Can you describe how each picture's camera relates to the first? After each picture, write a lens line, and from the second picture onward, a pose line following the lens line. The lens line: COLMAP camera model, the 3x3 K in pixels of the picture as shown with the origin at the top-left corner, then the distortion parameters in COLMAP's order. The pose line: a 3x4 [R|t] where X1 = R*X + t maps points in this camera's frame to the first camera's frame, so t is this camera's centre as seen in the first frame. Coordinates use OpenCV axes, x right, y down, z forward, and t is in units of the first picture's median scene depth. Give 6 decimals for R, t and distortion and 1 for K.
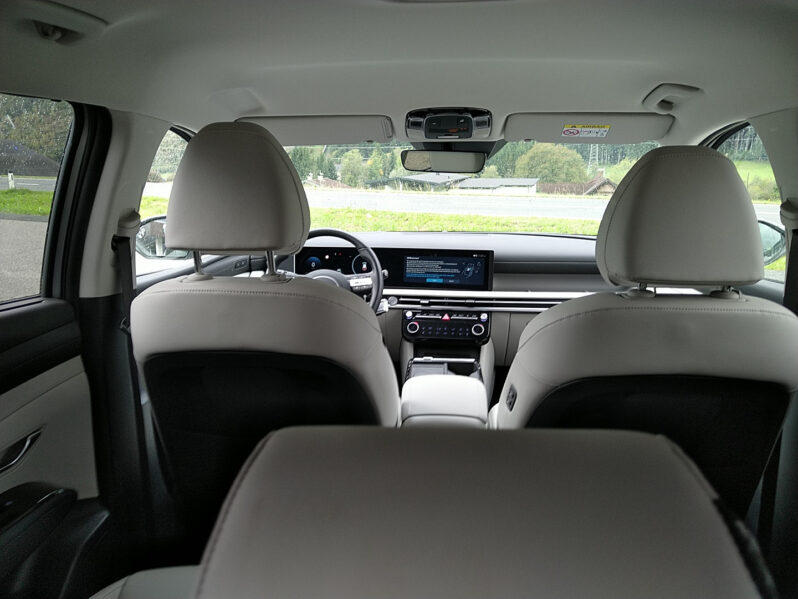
lens RADIAL K [[617.3, 0, 396.3], [0, 617.3, 297.9], [0, 0, 1]] dist [0.016537, -0.002291]
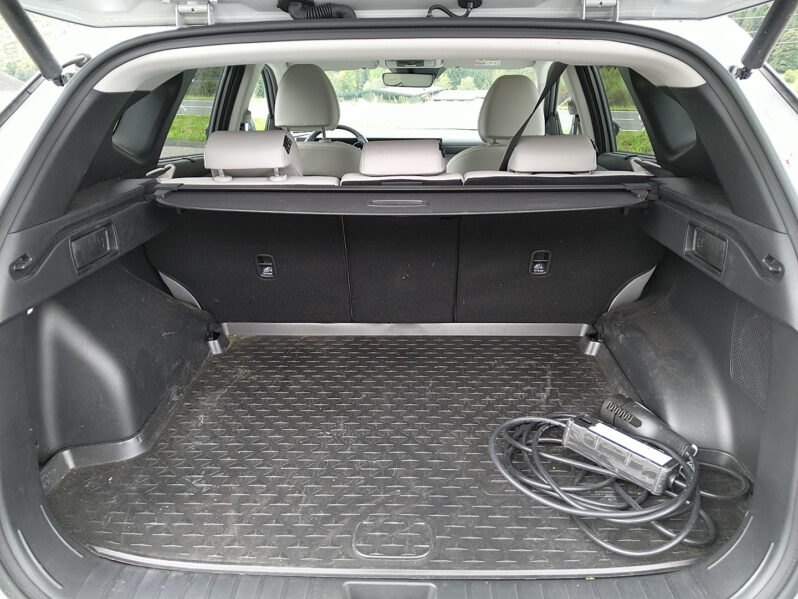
lens RADIAL K [[617.3, 0, 396.3], [0, 617.3, 297.9], [0, 0, 1]] dist [0.016537, -0.002291]
pose [[0.999195, -0.018288, 0.035706, -0.020092], [0.013425, 0.991164, 0.131958, 0.106180], [-0.037803, -0.131372, 0.990612, -0.553700]]
